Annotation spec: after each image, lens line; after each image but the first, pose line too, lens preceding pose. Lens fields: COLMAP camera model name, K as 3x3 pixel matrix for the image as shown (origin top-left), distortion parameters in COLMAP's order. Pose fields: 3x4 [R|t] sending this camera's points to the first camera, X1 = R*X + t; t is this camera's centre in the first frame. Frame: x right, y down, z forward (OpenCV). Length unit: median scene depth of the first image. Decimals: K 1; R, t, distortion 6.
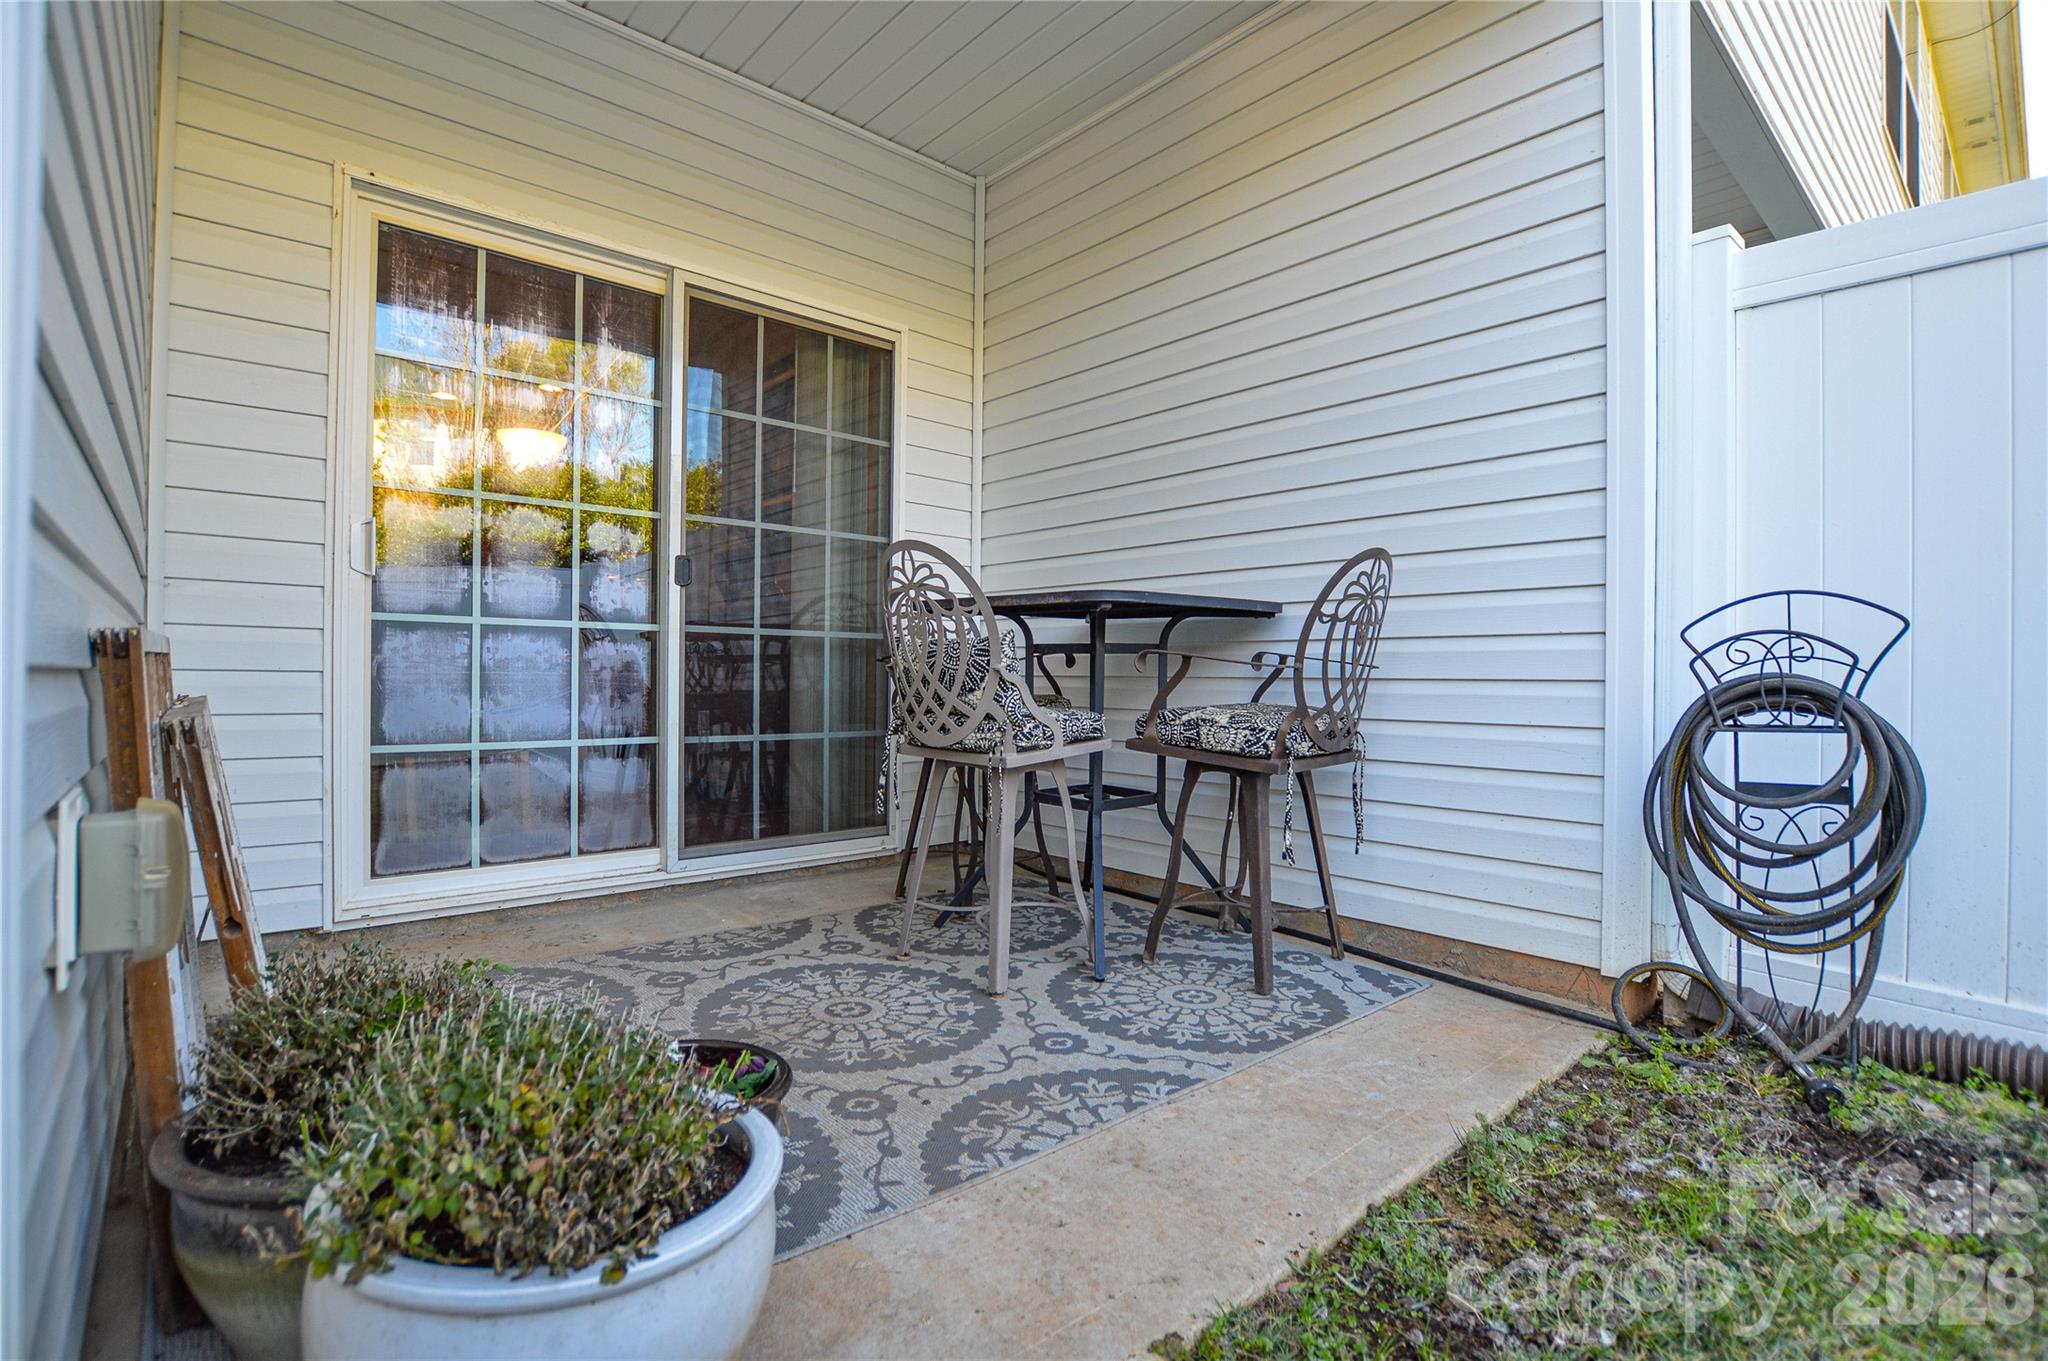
lens RADIAL K [[949.2, 0, 1024.0], [0, 949.2, 680.5], [0, 0, 1]] dist [-0.025368, 0.000896]
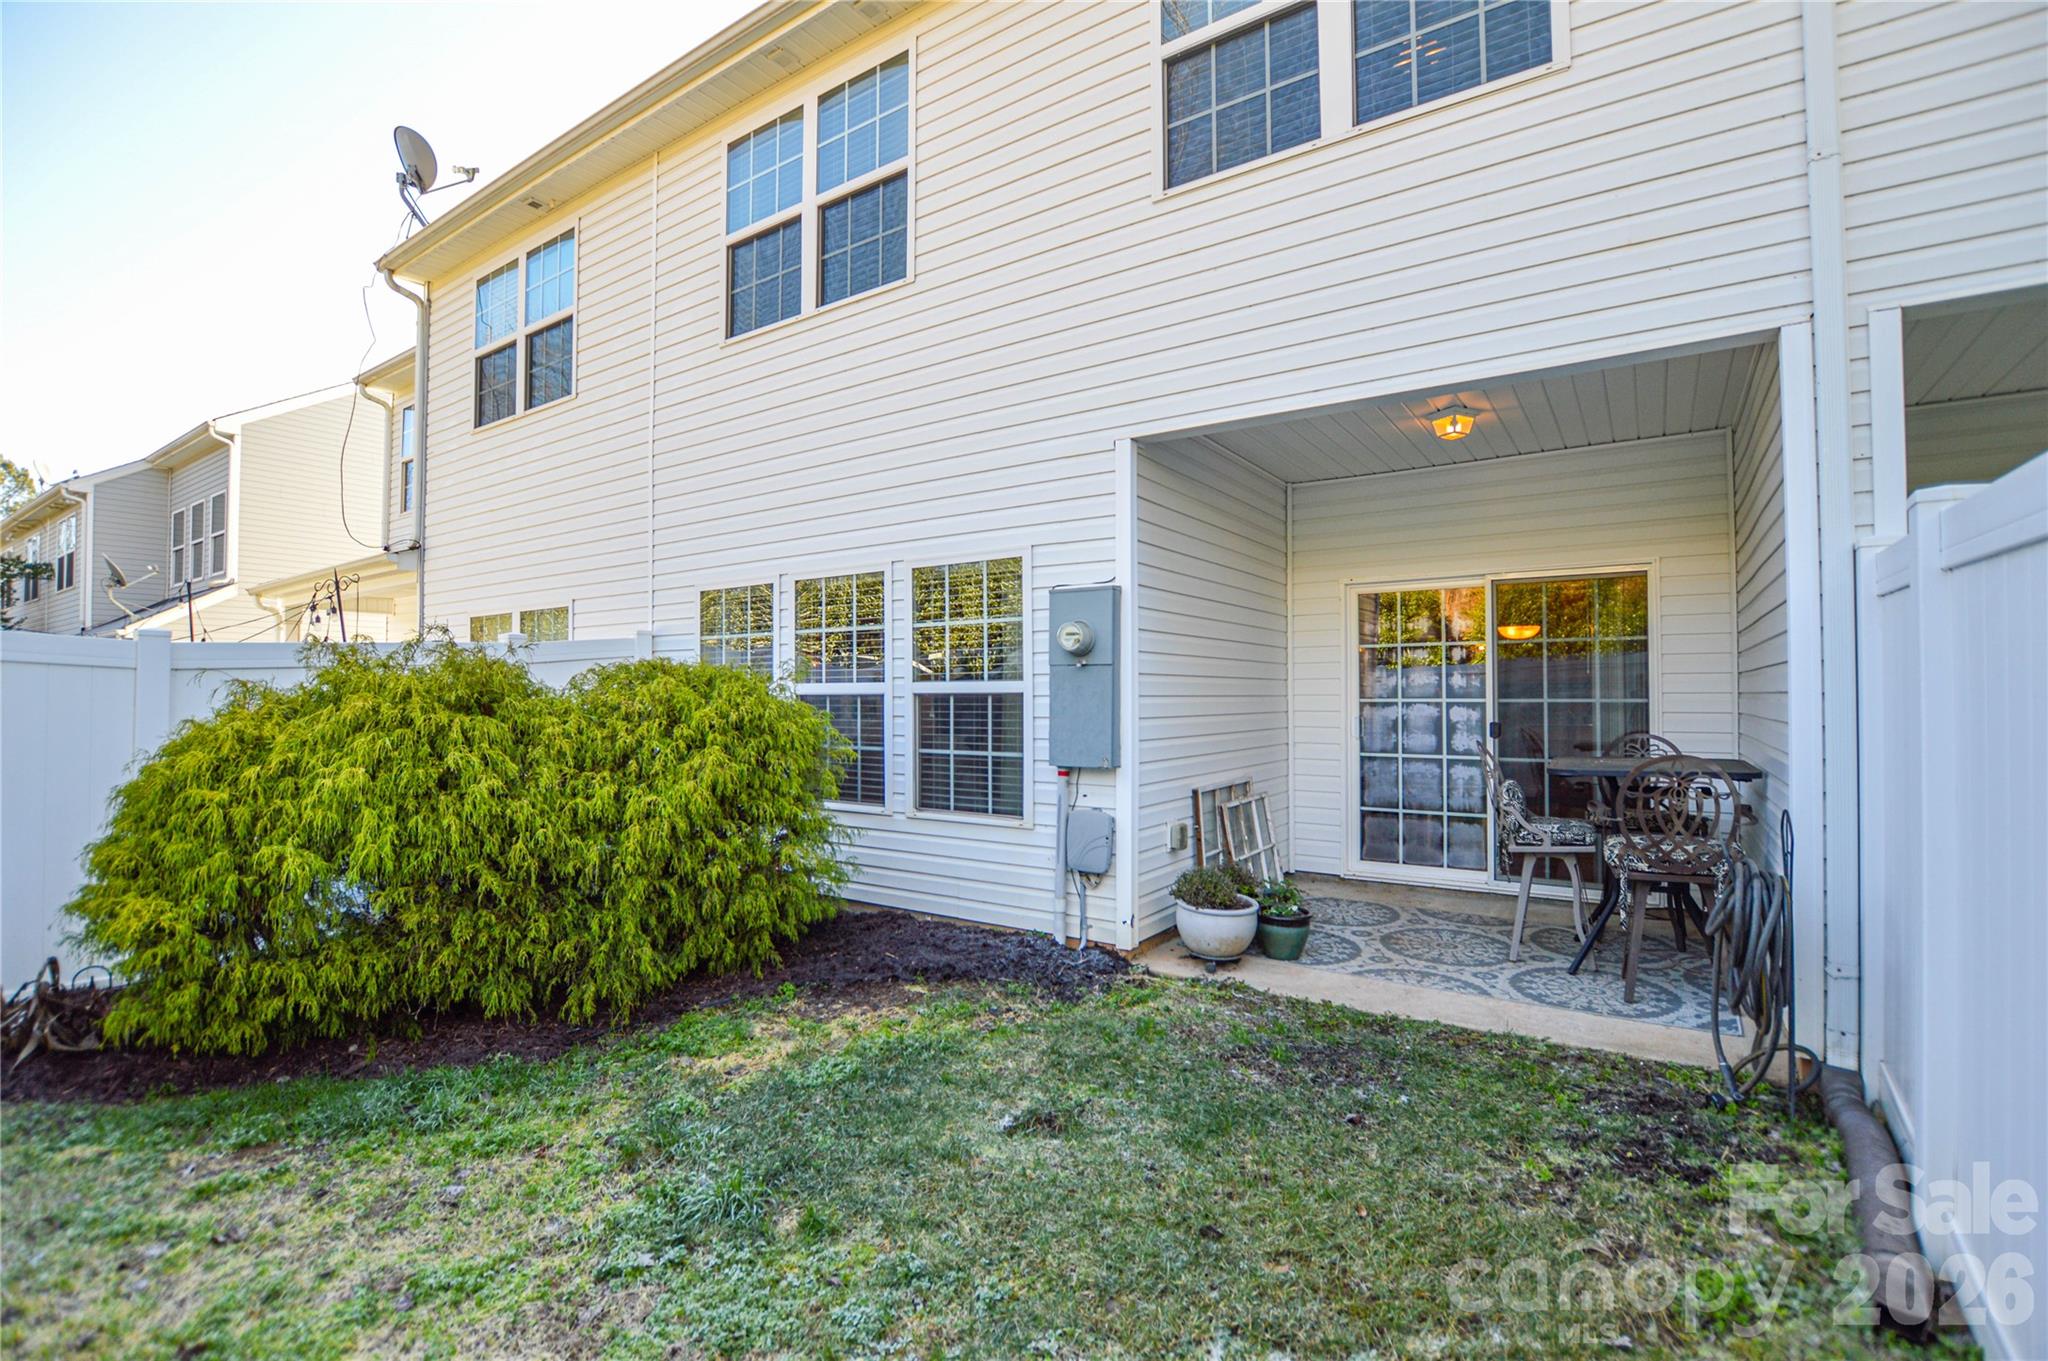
lens RADIAL K [[932.1, 0, 1024.0], [0, 932.1, 680.5], [0, 0, 1]] dist [-0.032916, 0.004851]
pose [[0.241650, -0.024181, -0.970062, 1.615766], [0.001876, 0.999699, -0.024452, -0.224887], [0.970362, 0.004089, 0.241623, -0.501055]]
